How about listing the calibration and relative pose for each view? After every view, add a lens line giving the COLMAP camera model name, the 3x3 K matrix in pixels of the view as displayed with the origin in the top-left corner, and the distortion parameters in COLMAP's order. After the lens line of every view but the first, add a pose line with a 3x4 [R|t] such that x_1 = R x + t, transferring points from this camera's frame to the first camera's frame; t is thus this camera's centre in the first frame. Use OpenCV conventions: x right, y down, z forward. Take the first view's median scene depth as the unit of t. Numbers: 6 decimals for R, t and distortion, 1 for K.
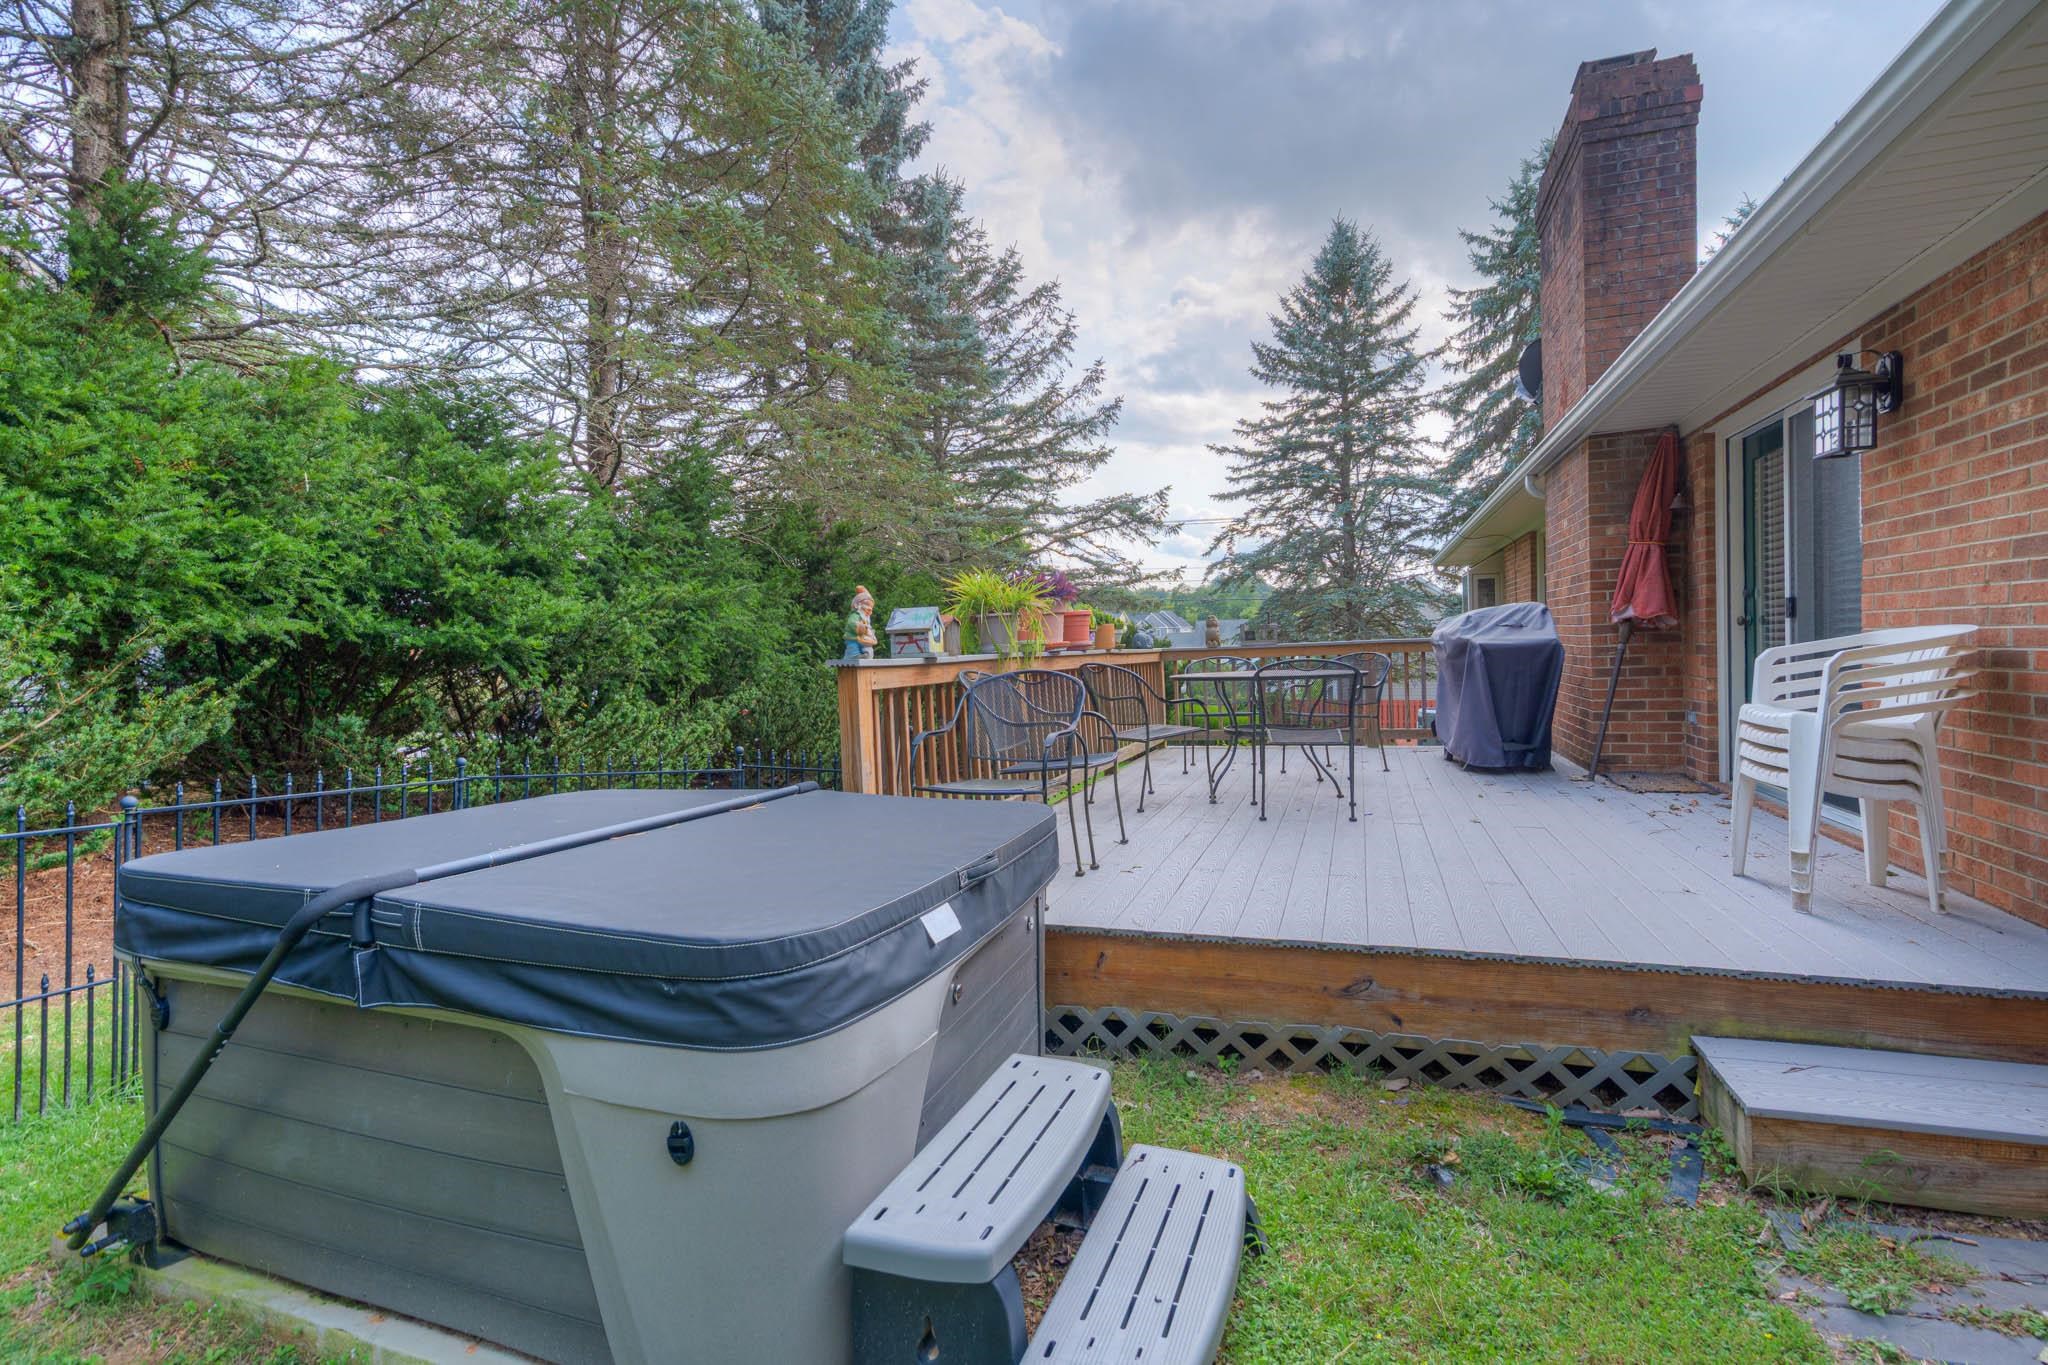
lens RADIAL K [[969.2, 0, 1019.0], [0, 969.2, 673.2], [0, 0, 1]] dist [-0.000587, 0.000243]
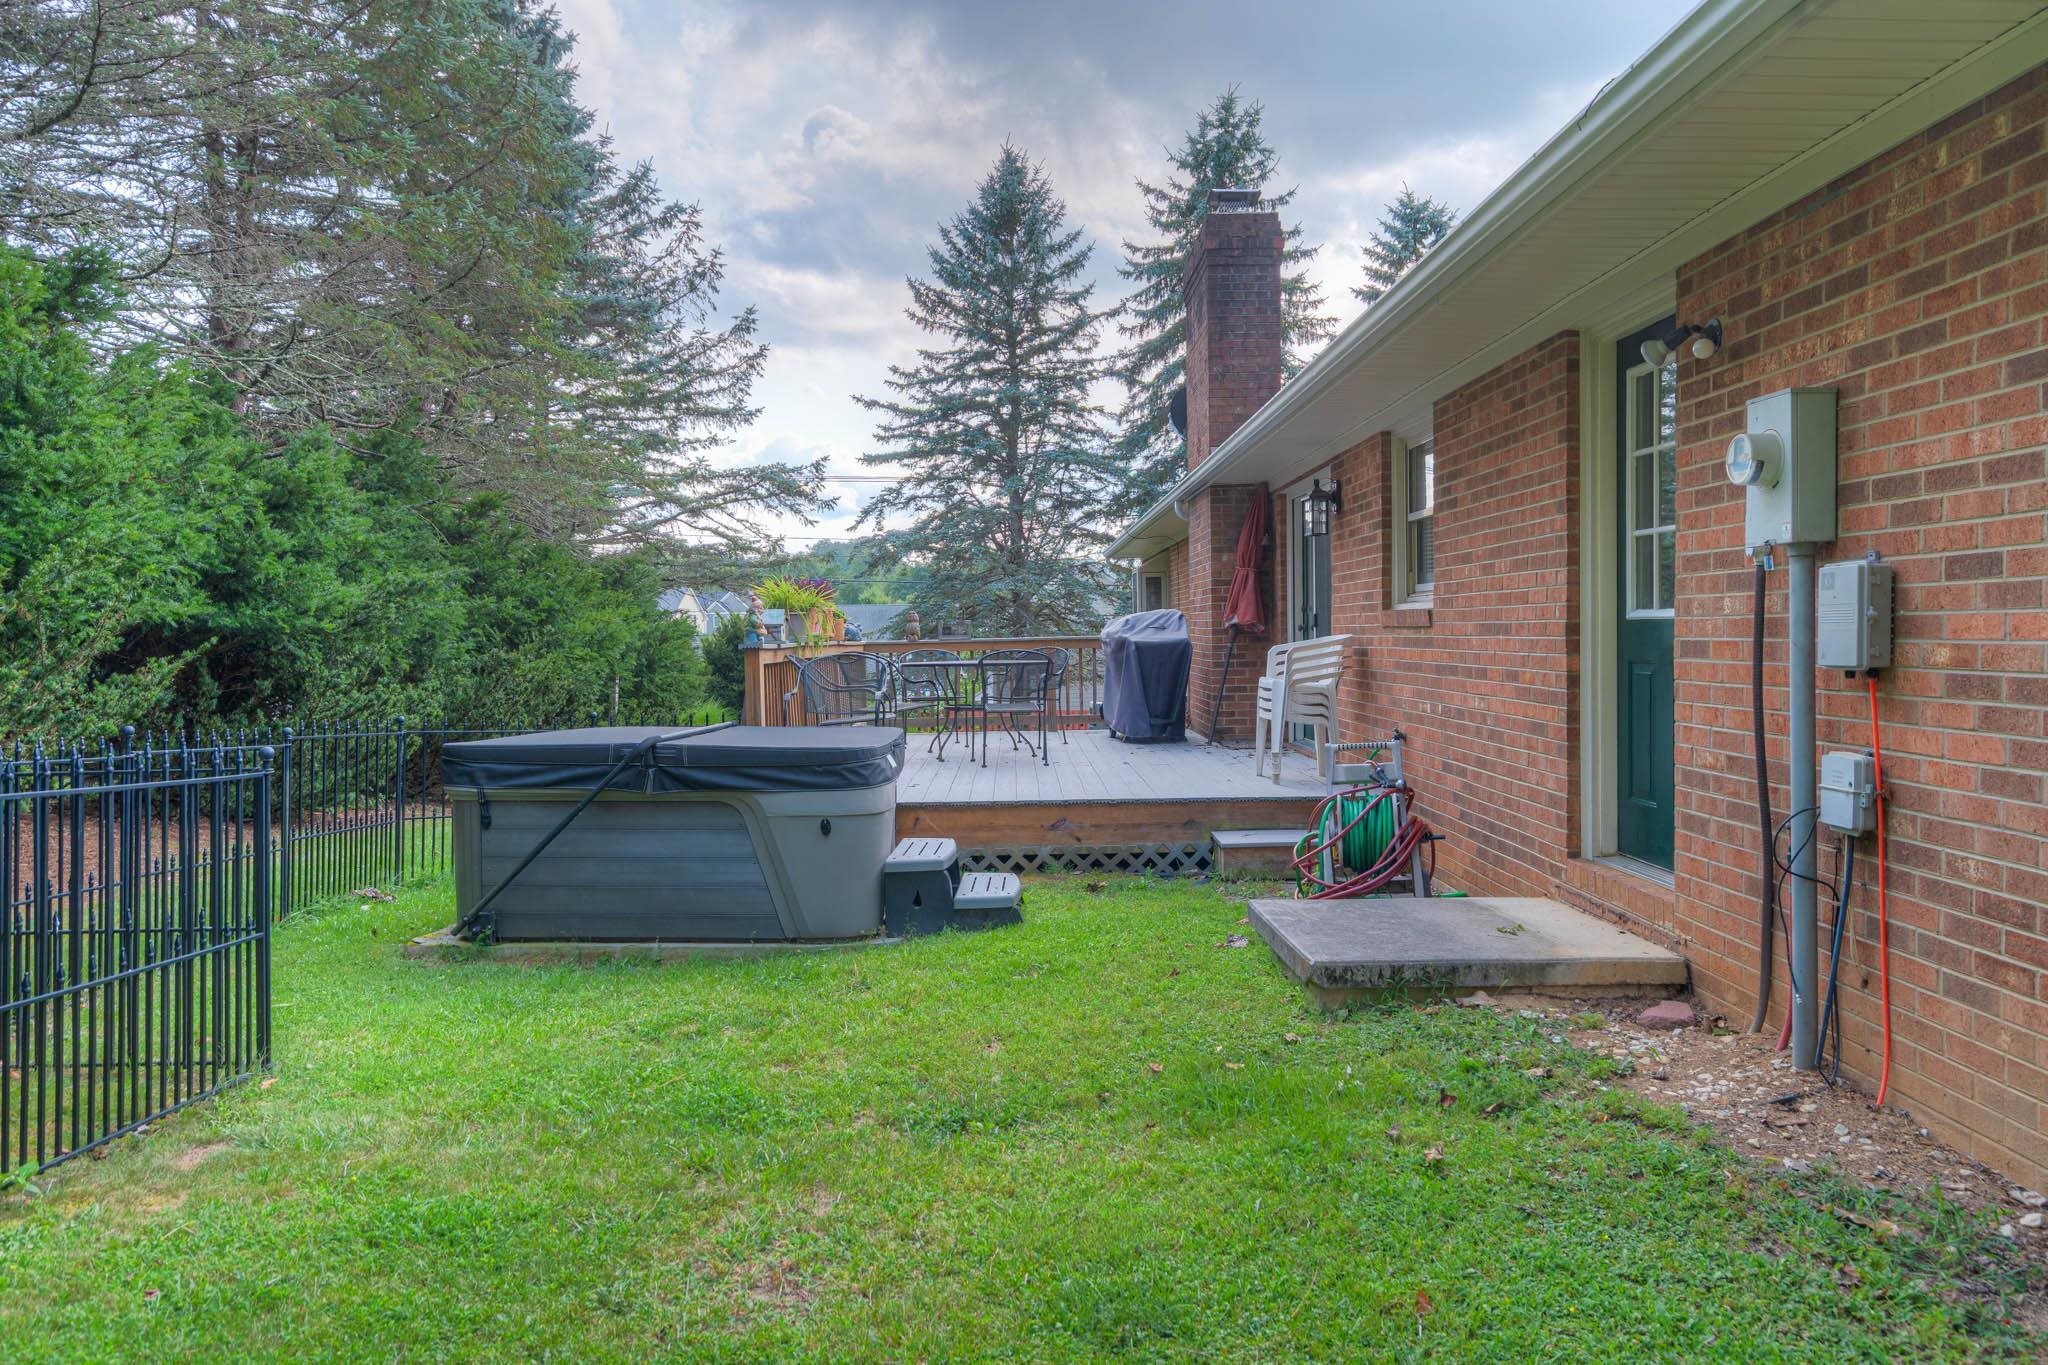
lens RADIAL K [[1443.9, 0, 1026.7], [0, 1443.9, 649.0], [0, 0, 1]] dist [0.038042, -0.000378]
pose [[0.940473, 0.014260, 0.339569, -0.085068], [-0.006616, 0.999698, -0.023659, 0.007110], [-0.339803, 0.020004, 0.940284, -0.207075]]
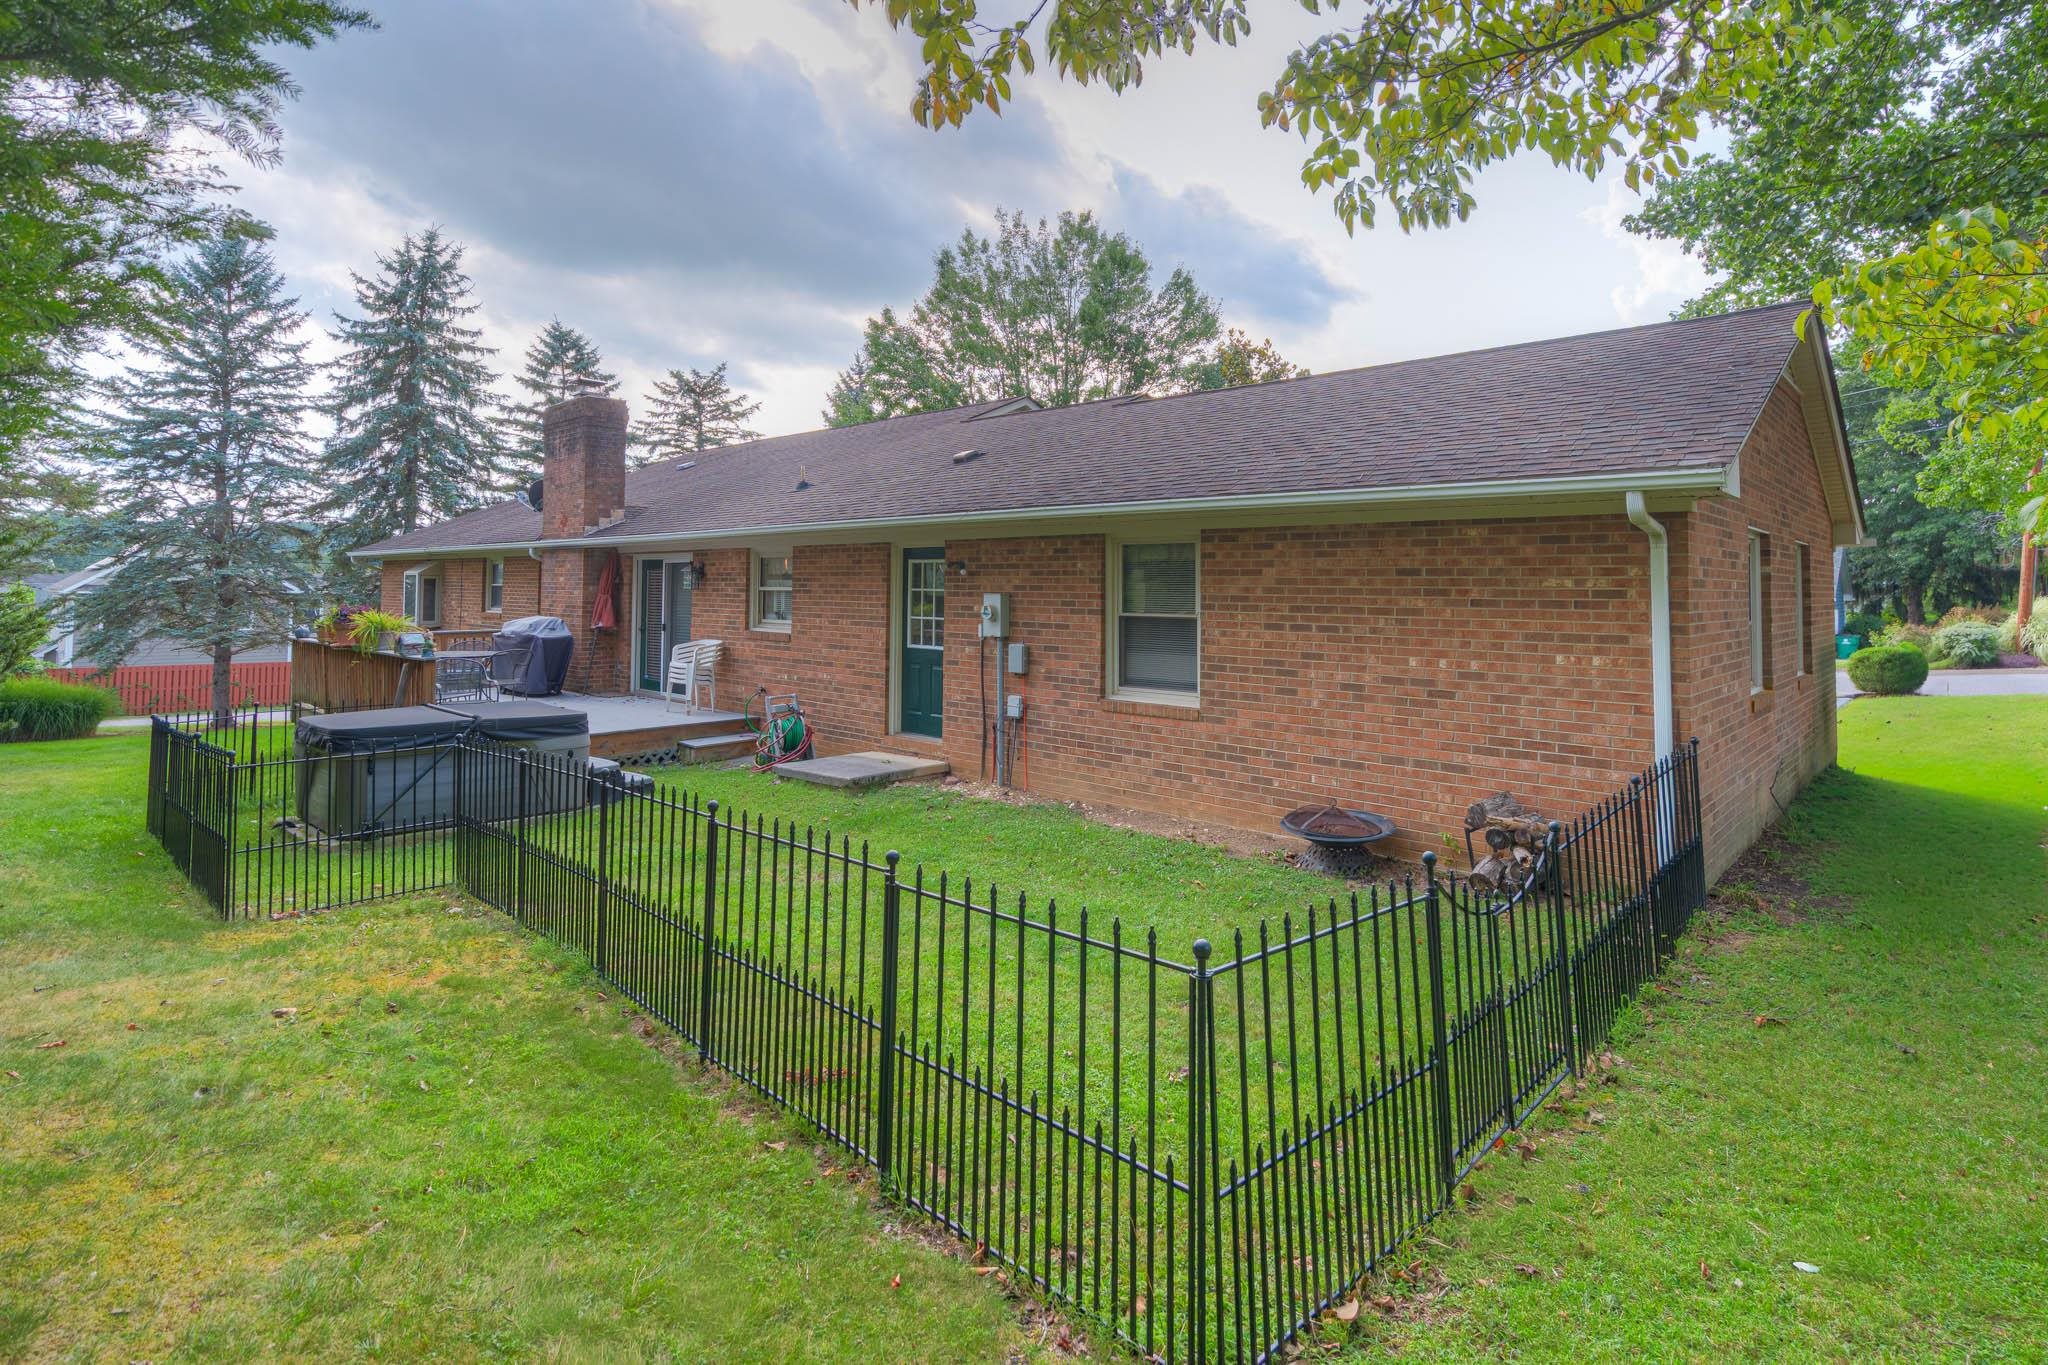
lens RADIAL K [[1012.0, 0, 1027.6], [0, 1012.0, 554.5], [0, 0, 1]] dist [0.001236, 0.000300]
pose [[0.406451, 0.056857, 0.911902, -0.322388], [0.007634, 0.997816, -0.065617, -0.016336], [-0.913641, 0.033631, 0.405129, -0.258726]]
